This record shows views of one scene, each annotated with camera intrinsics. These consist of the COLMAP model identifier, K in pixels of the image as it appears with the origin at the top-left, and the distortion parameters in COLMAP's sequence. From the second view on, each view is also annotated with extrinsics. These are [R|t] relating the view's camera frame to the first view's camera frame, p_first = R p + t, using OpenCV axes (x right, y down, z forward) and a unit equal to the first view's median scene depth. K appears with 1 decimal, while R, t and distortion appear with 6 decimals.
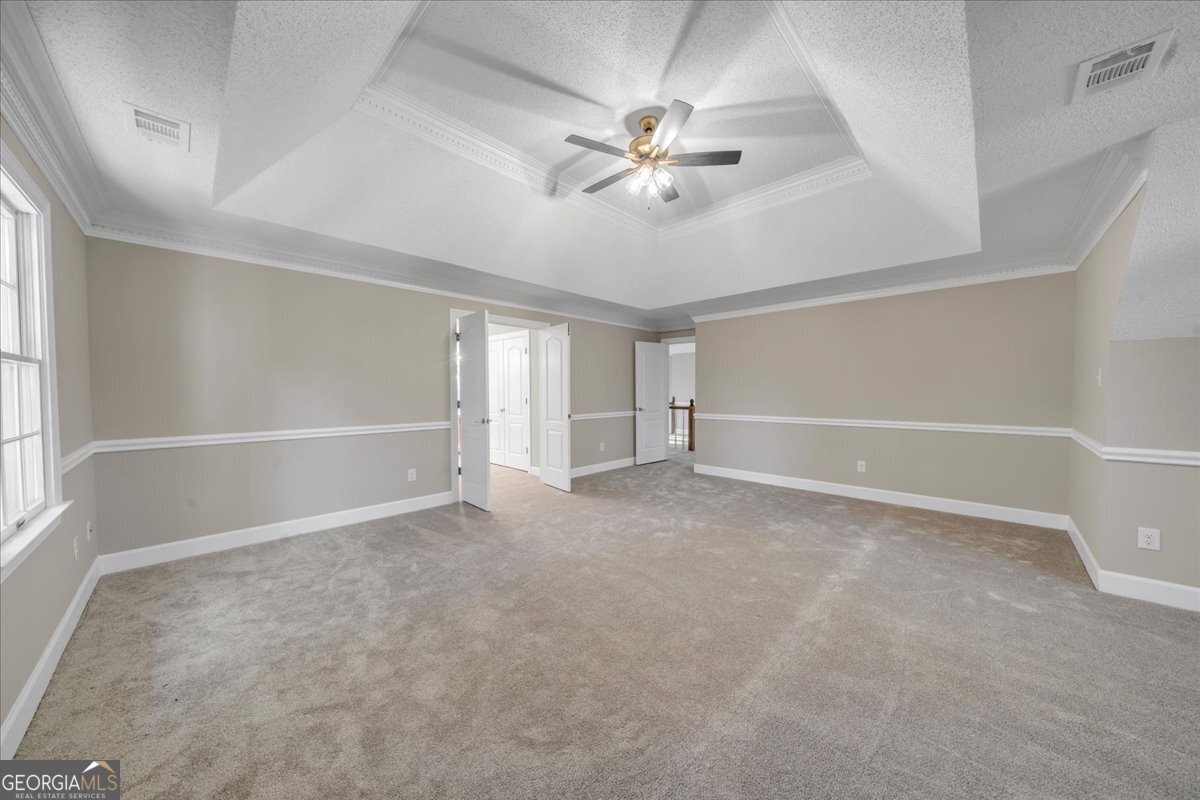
lens RADIAL K [[402.5, 0, 597.3], [0, 402.5, 399.7], [0, 0, 1]] dist [-0.006233, -0.000018]
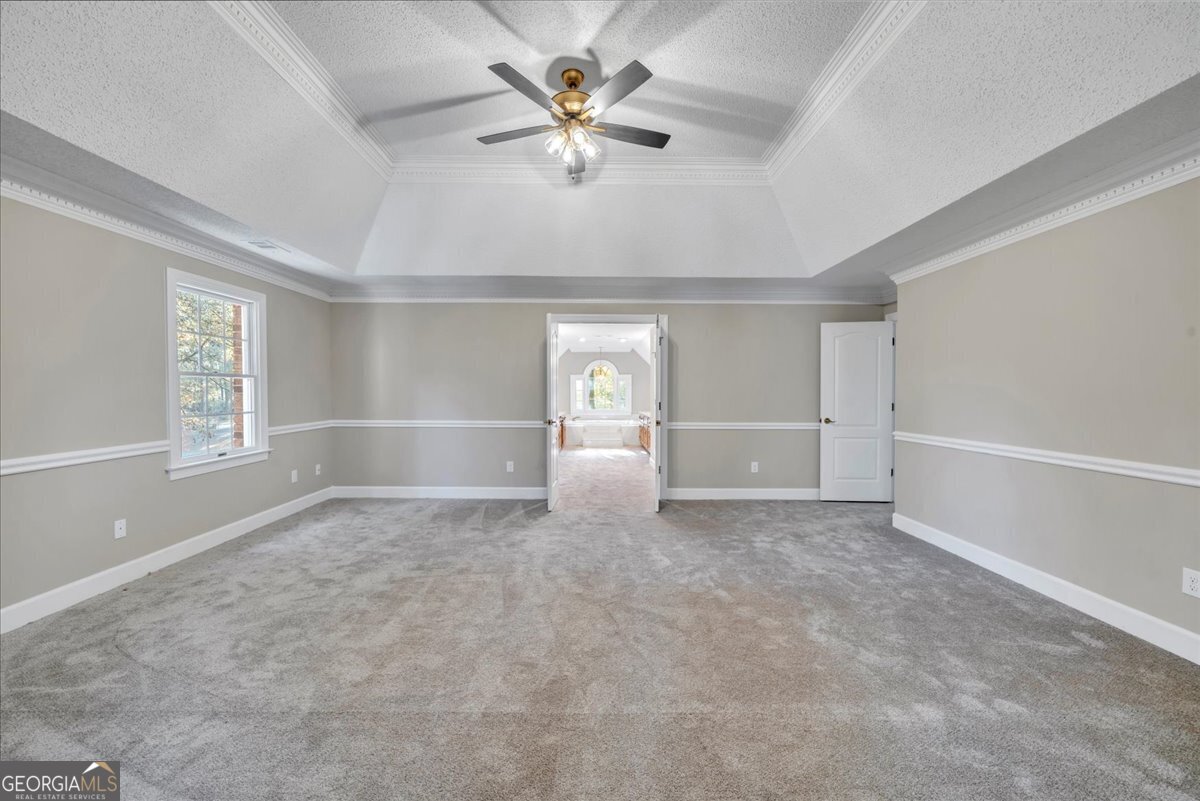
lens RADIAL K [[462.4, 0, 603.1], [0, 462.4, 399.7], [0, 0, 1]] dist [-0.003895, 0.000311]
pose [[0.703911, 0.017303, -0.710077, 0.801426], [-0.021852, 0.999758, 0.002700, -0.012446], [0.709952, 0.013616, 0.704119, 0.335570]]
